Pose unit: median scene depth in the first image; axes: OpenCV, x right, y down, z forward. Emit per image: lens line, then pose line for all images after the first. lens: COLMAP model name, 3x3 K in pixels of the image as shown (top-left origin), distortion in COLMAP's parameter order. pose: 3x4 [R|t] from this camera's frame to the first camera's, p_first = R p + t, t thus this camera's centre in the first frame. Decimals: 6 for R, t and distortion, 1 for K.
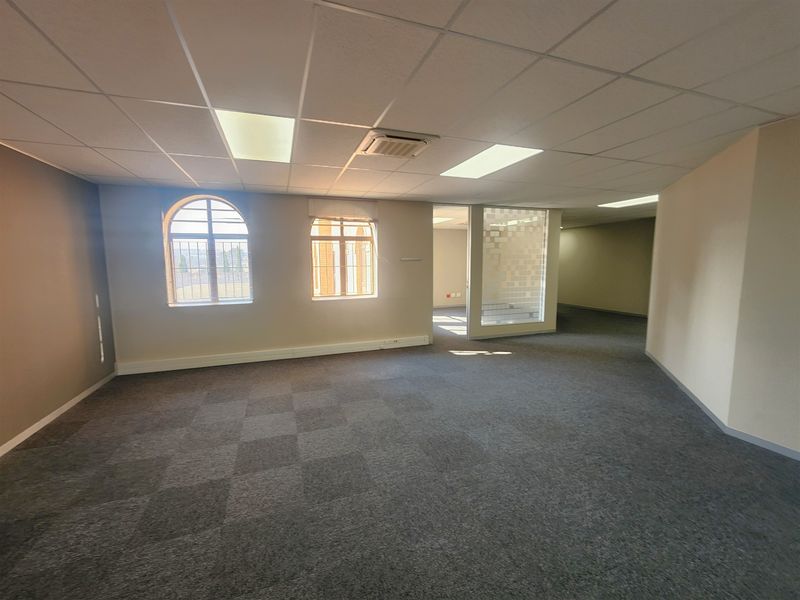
lens RADIAL K [[334.5, 0, 400.0], [0, 334.5, 300.0], [0, 0, 1]] dist [0.000602, 0.000012]
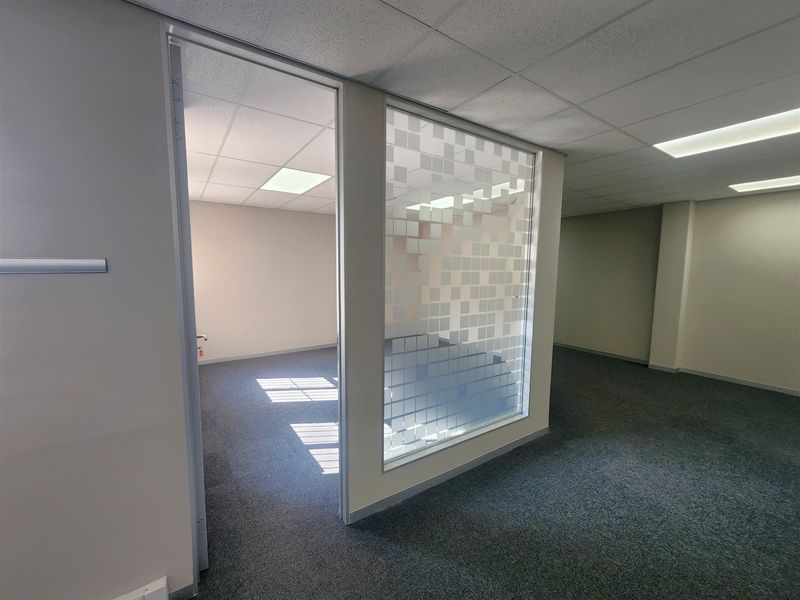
lens RADIAL K [[334.5, 0, 400.0], [0, 334.5, 300.0], [0, 0, 1]] dist [0.000602, 0.000012]
pose [[0.969490, -0.007262, 0.245024, 0.169336], [0.011812, 0.999784, -0.017105, -0.080784], [-0.244847, 0.019477, 0.969366, 0.636501]]
